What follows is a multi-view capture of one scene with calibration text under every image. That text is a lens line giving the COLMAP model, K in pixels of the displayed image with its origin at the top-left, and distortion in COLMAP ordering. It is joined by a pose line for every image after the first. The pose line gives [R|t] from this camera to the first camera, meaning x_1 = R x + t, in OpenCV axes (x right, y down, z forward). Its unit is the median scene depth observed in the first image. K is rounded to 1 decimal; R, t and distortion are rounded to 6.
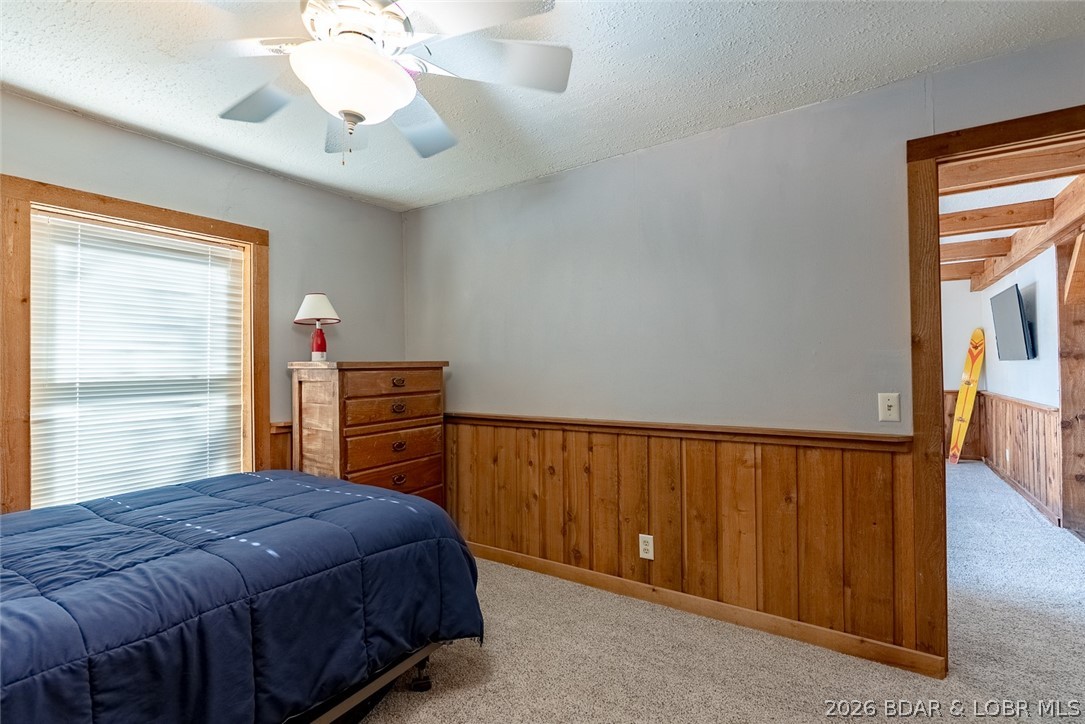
lens RADIAL K [[508.3, 0, 537.0], [0, 508.3, 359.4], [0, 0, 1]] dist [-0.004028, -0.000075]
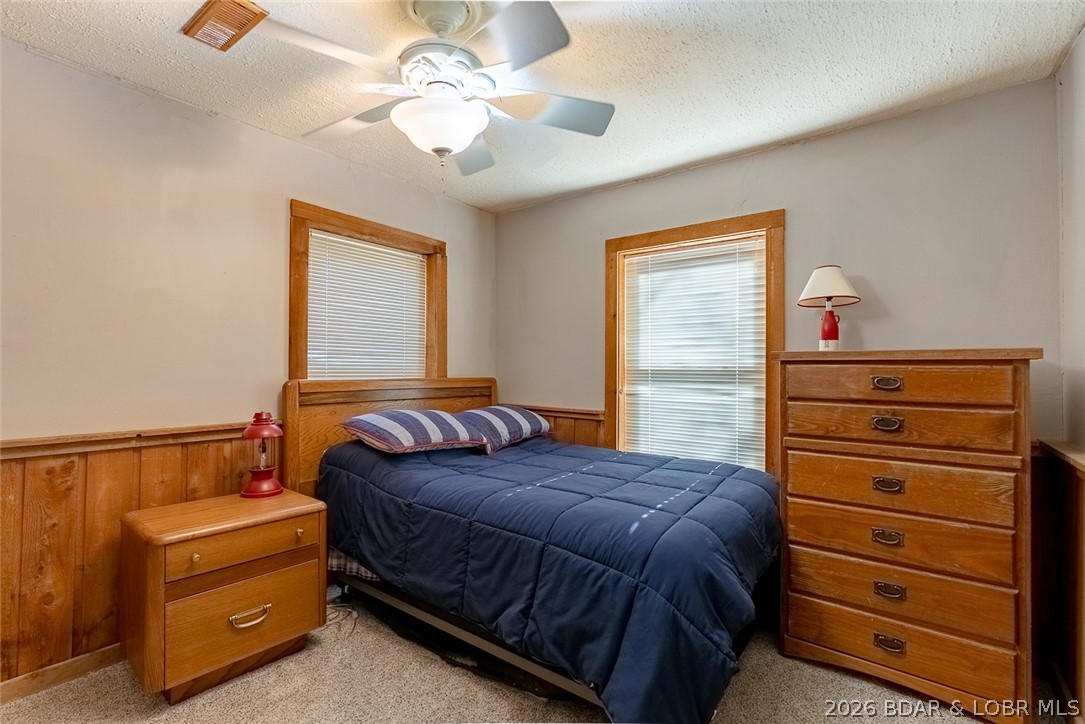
lens RADIAL K [[491.7, 0, 538.0], [0, 491.7, 359.8], [0, 0, 1]] dist [-0.011785, 0.005032]
pose [[-0.067959, -0.001448, -0.997687, 0.238948], [0.003442, 0.999993, -0.001686, 0.010161], [0.997682, -0.003549, -0.067953, 0.399364]]
